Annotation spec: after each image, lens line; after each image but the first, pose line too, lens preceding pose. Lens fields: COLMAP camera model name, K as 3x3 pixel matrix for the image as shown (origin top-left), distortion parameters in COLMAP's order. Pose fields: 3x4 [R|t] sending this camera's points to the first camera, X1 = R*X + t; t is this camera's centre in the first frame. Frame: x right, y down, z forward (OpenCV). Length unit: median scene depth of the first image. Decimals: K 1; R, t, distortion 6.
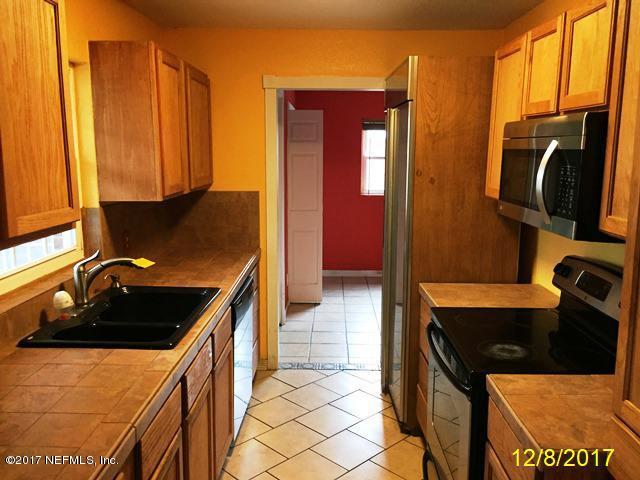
lens RADIAL K [[551.7, 0, 319.6], [0, 551.7, 239.5], [0, 0, 1]] dist [0.066886, -0.092316]
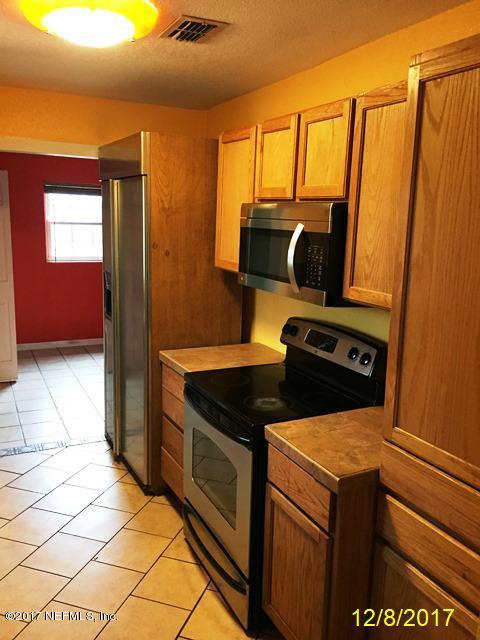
lens RADIAL K [[551.7, 0, 243.3], [0, 551.7, 320.6], [0, 0, 1]] dist [0.066886, -0.092316]
pose [[0.885914, -0.063775, 0.459444, -0.176165], [0.047936, 0.997787, 0.046071, -0.021746], [-0.461366, -0.018791, 0.887011, -0.001765]]
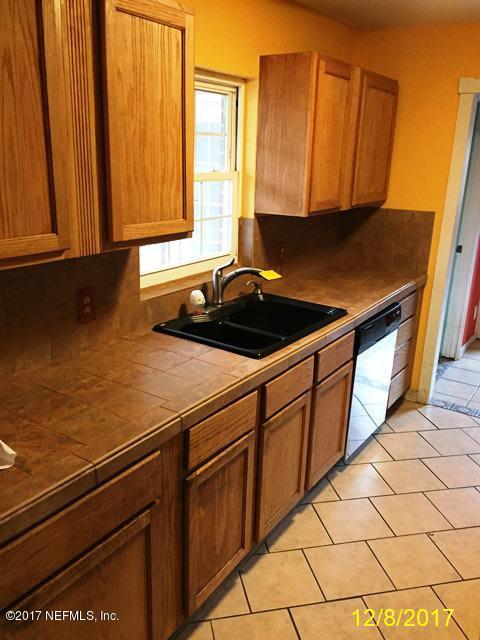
lens RADIAL K [[551.7, 0, 239.9], [0, 551.7, 321.9], [0, 0, 1]] dist [0.066886, -0.092316]
pose [[0.838322, 0.179732, -0.514696, 0.178485], [-0.111499, 0.980662, 0.160841, -0.030731], [0.533652, -0.077449, 0.842151, 0.062526]]
